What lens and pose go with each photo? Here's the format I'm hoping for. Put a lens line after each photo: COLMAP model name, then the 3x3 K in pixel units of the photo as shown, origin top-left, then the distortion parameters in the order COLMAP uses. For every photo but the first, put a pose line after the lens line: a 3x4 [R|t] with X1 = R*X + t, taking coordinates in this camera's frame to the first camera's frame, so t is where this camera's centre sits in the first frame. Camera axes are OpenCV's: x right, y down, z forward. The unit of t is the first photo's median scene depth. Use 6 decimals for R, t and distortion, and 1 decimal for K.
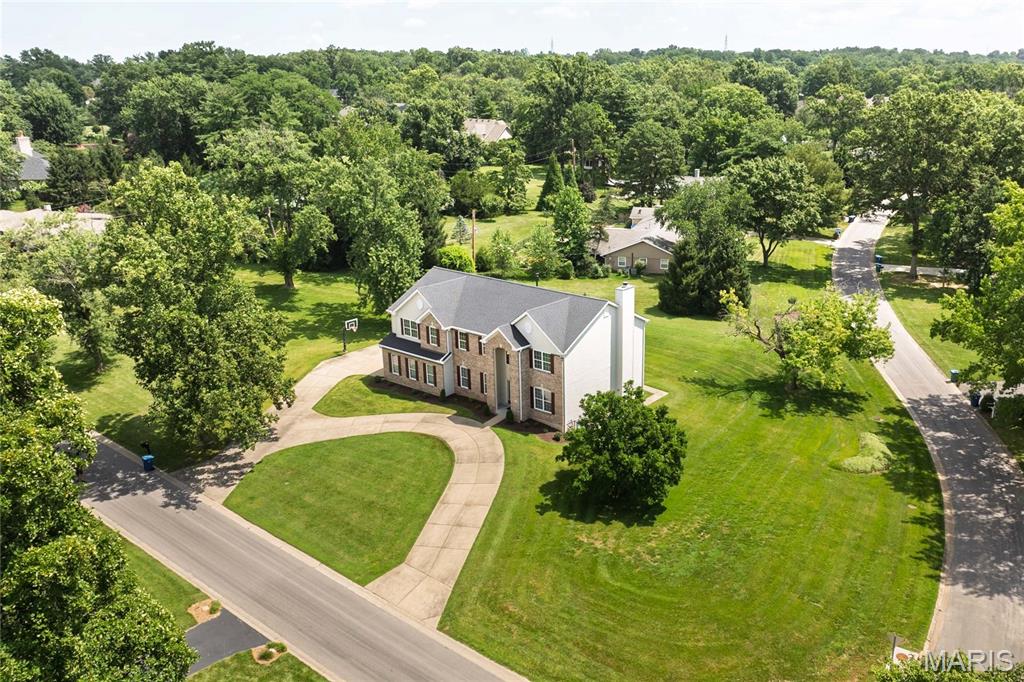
lens RADIAL K [[761.5, 0, 570.6], [0, 761.5, 341.6], [0, 0, 1]] dist [-0.012318, 0.005945]
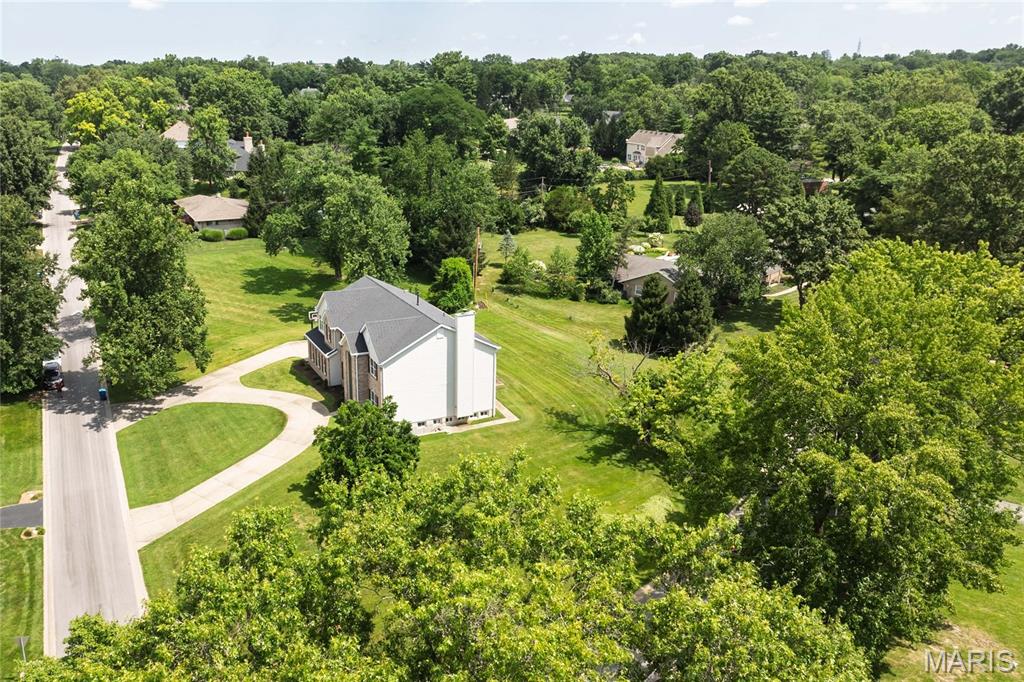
lens RADIAL K [[773.0, 0, 512.0], [0, 773.0, 341.0], [0, 0, 1]] dist [-0.008972, -0.005088]
pose [[0.901594, 0.146421, -0.407049, 0.580820], [-0.148394, 0.988562, 0.026912, -0.072224], [0.406334, 0.036140, 0.913010, 0.021518]]
